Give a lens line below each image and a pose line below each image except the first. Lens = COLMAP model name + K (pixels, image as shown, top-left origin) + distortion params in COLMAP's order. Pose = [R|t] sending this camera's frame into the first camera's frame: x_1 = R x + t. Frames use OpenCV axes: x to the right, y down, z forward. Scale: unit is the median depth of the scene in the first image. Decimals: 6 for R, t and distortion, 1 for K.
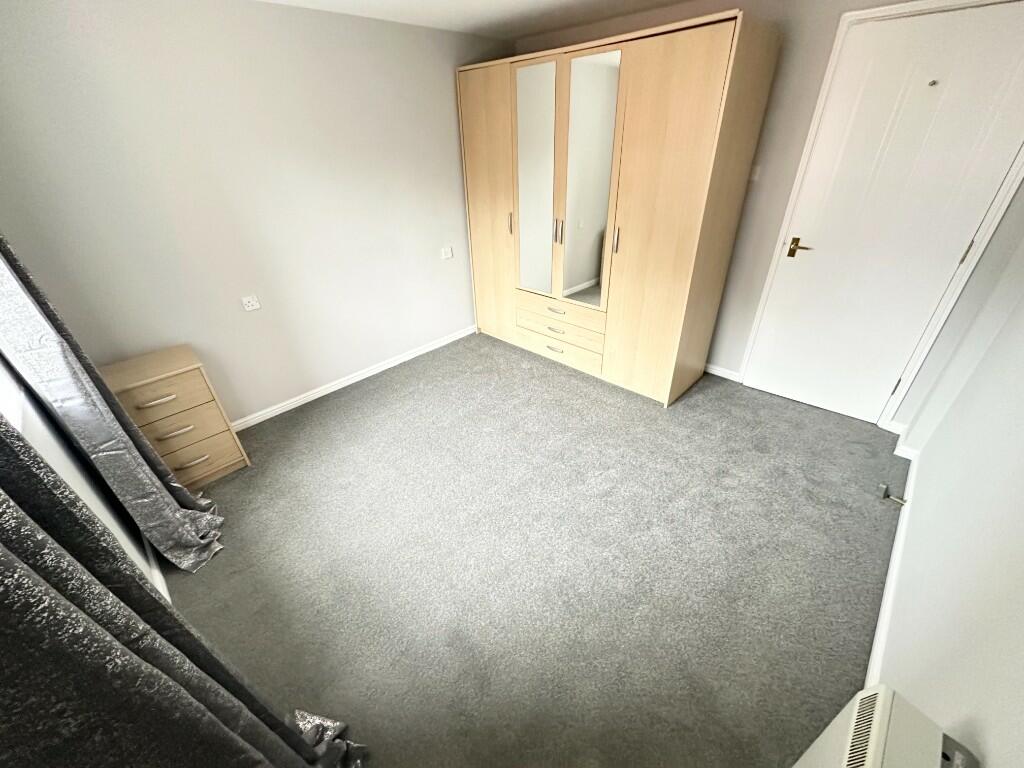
lens RADIAL K [[408.4, 0, 513.6], [0, 408.4, 385.1], [0, 0, 1]] dist [-0.000462, -0.000209]
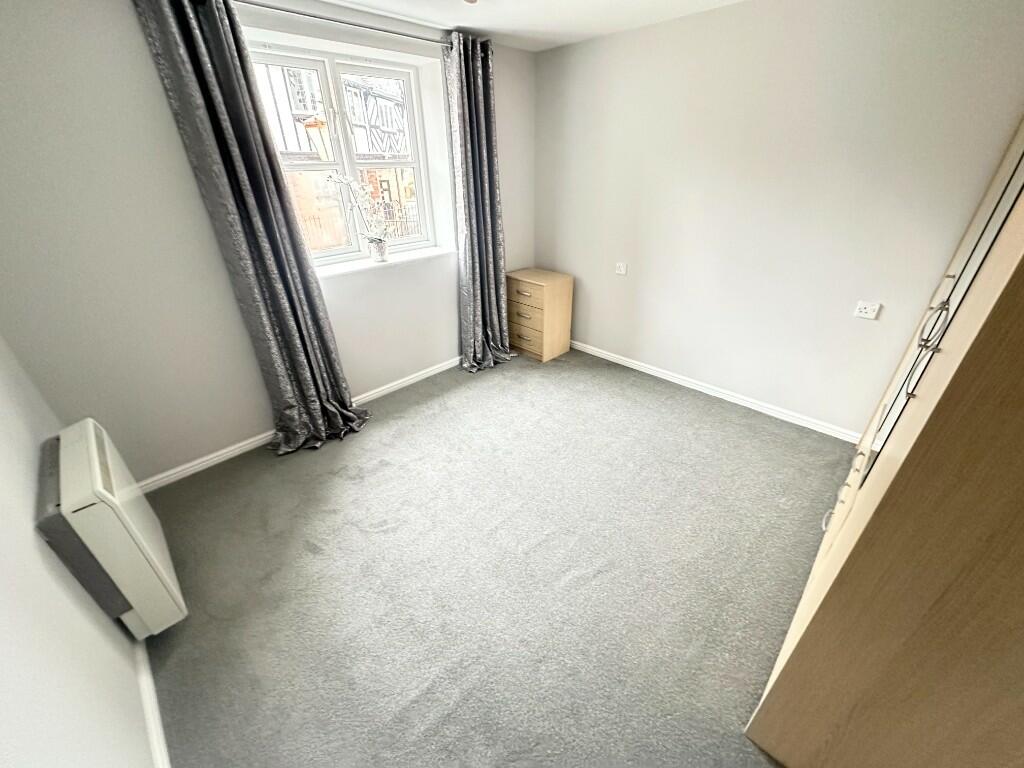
lens RADIAL K [[408.4, 0, 513.6], [0, 408.4, 385.1], [0, 0, 1]] dist [-0.000462, -0.000209]
pose [[0.007845, 0.528673, -0.848789, 0.599902], [-0.510506, 0.731984, 0.451202, -0.329565], [0.859839, 0.429772, 0.275633, 0.505487]]
